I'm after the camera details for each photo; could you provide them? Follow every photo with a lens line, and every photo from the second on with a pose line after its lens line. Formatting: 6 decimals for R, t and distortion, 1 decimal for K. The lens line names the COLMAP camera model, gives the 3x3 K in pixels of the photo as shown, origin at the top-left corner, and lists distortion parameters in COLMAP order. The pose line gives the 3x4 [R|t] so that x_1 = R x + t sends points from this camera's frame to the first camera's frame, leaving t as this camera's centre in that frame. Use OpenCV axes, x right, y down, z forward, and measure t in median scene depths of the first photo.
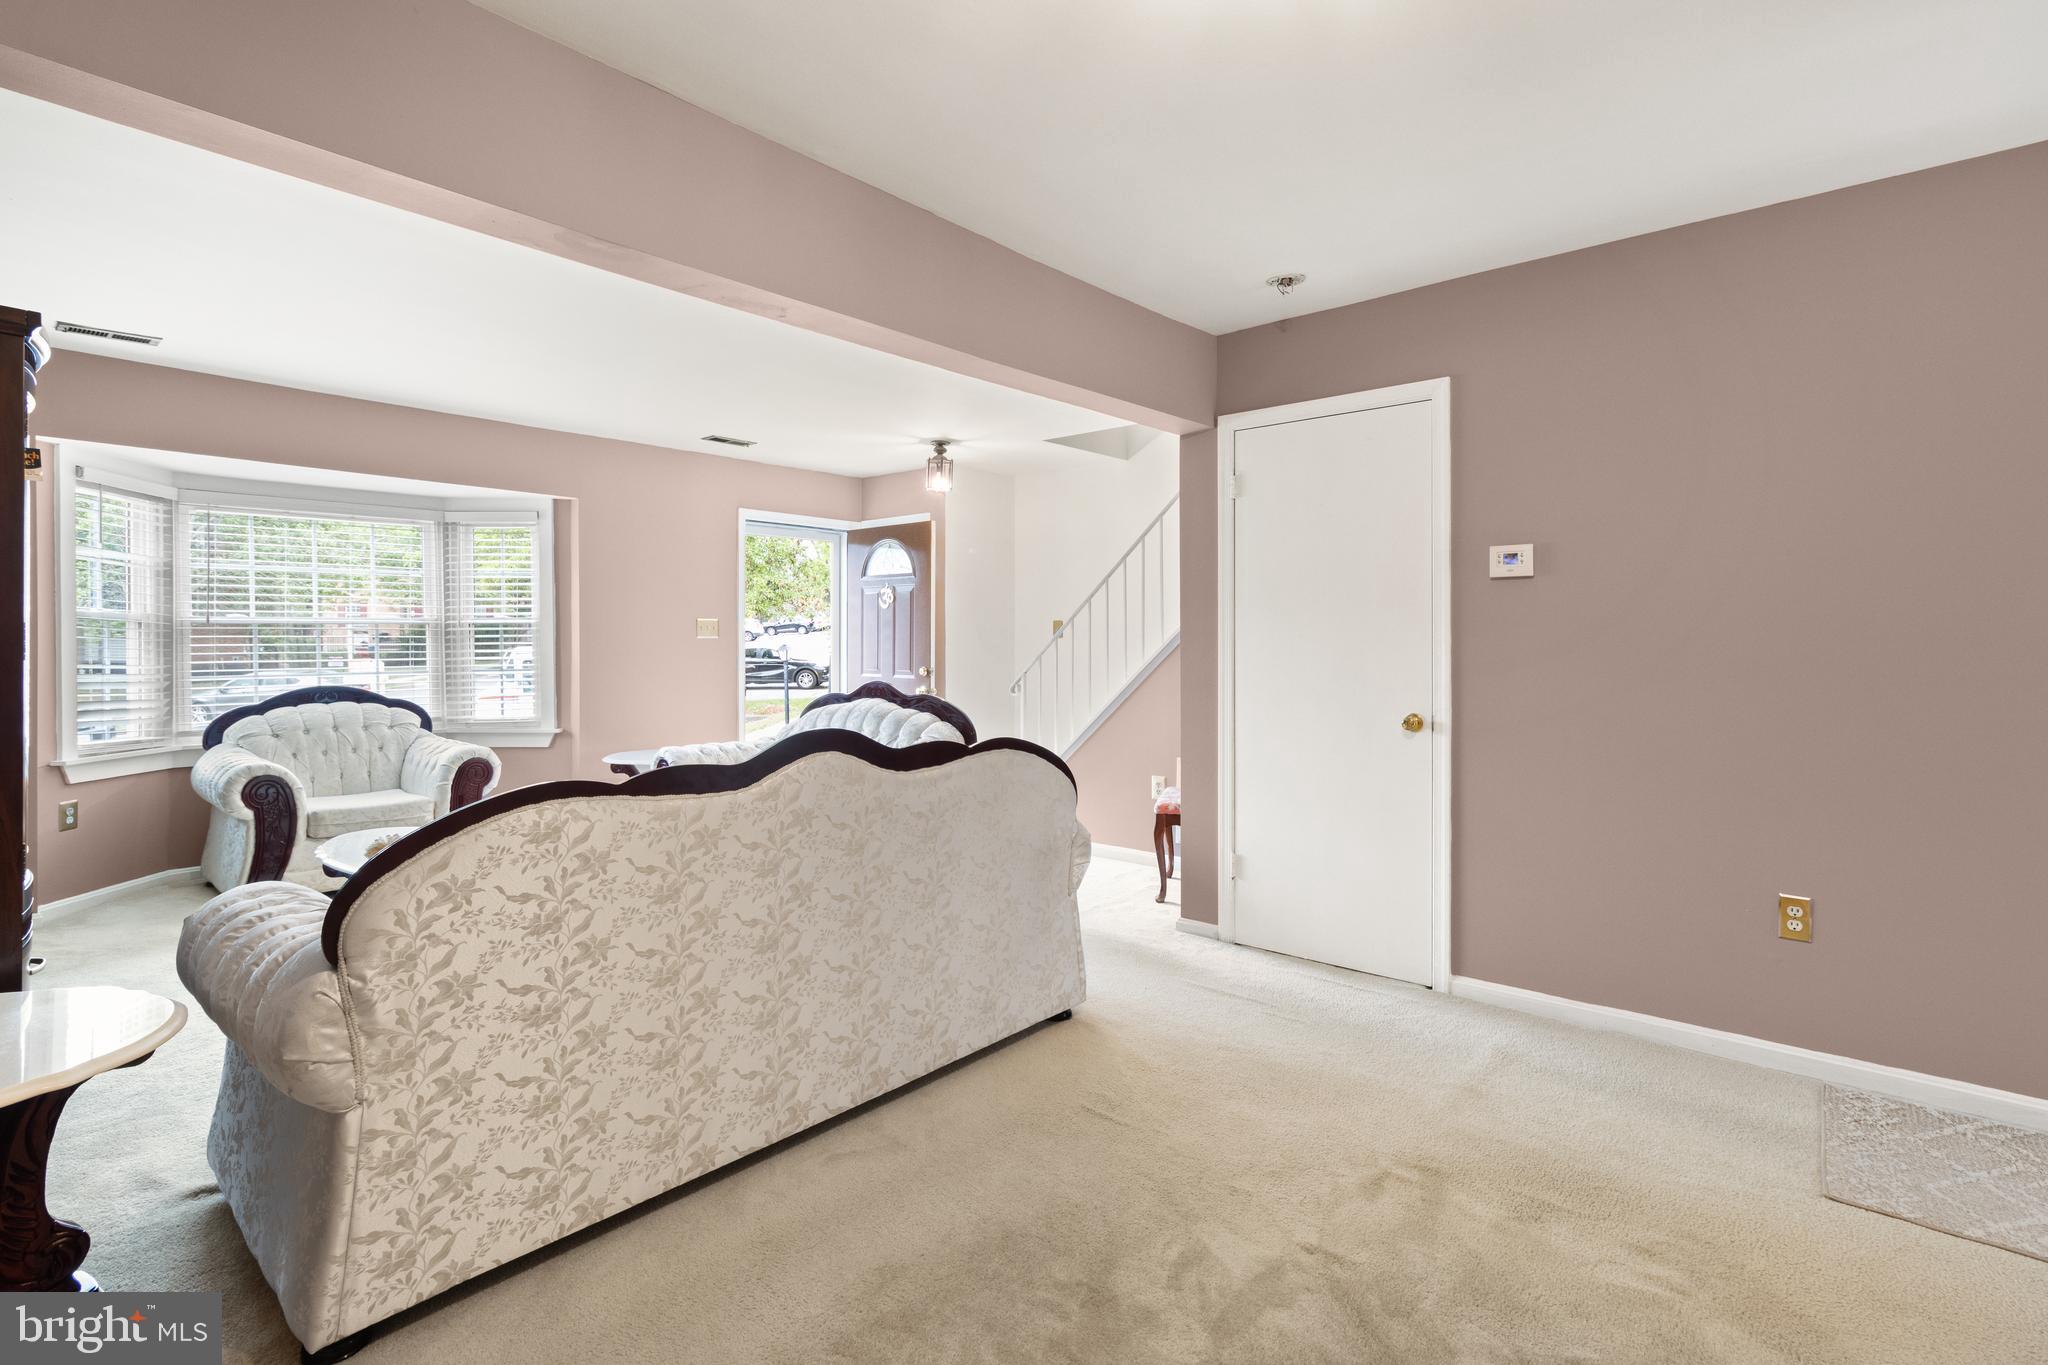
lens RADIAL K [[948.8, 0, 1029.1], [0, 948.8, 660.3], [0, 0, 1]] dist [-0.006664, 0.002668]
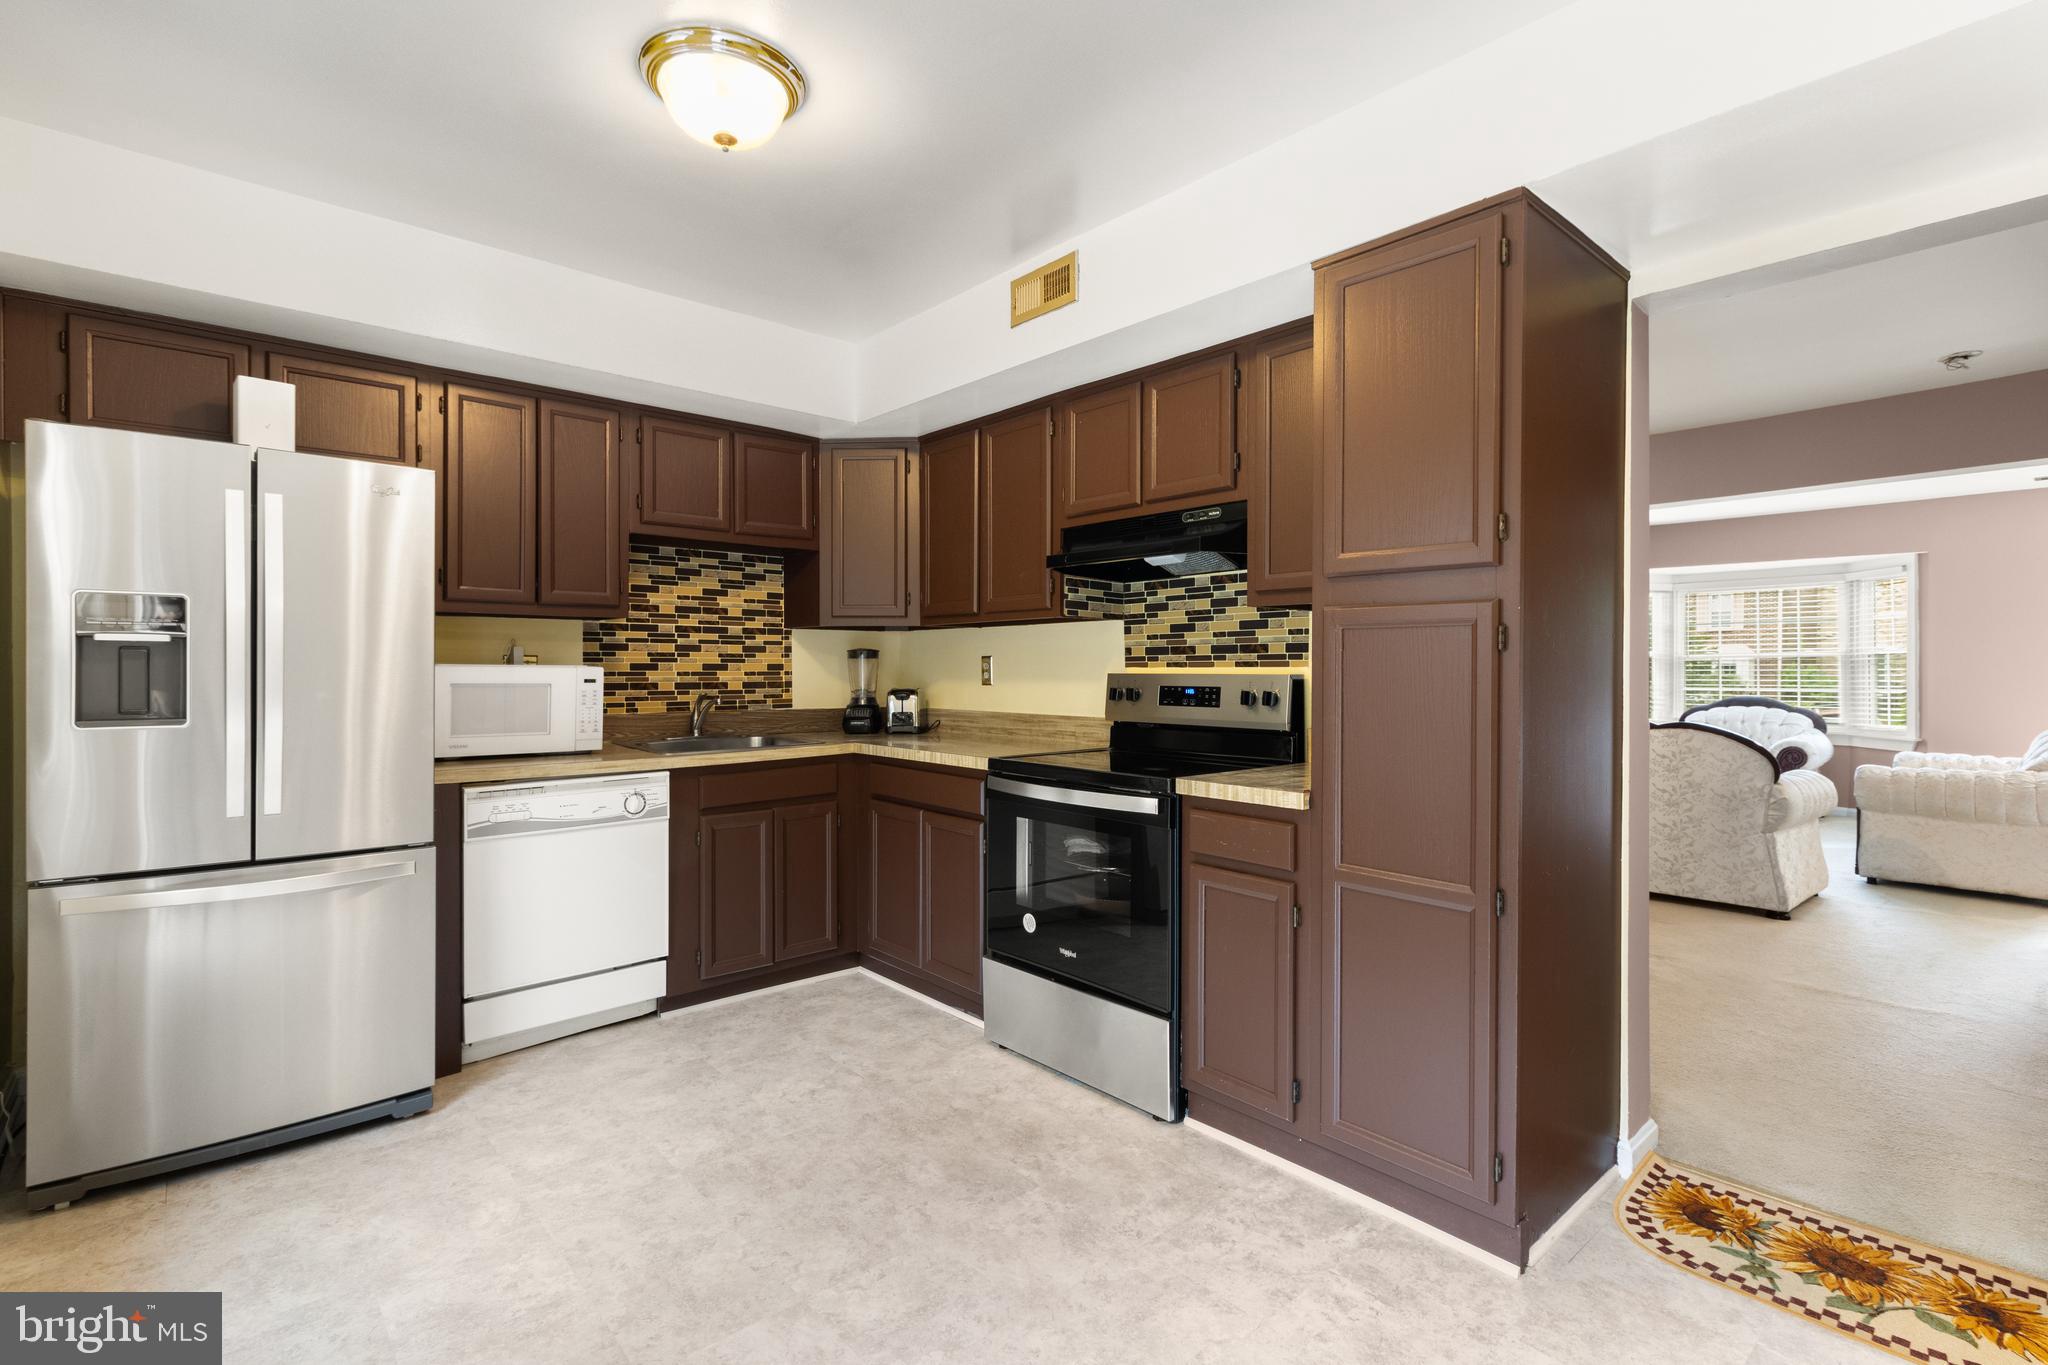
lens RADIAL K [[948.8, 0, 1019.4], [0, 948.8, 669.8], [0, 0, 1]] dist [-0.006664, 0.002668]
pose [[-0.144041, -0.000468, -0.989572, 1.014419], [-0.020266, 0.999792, 0.002477, 0.003907], [0.989364, 0.020411, -0.144020, 0.018089]]
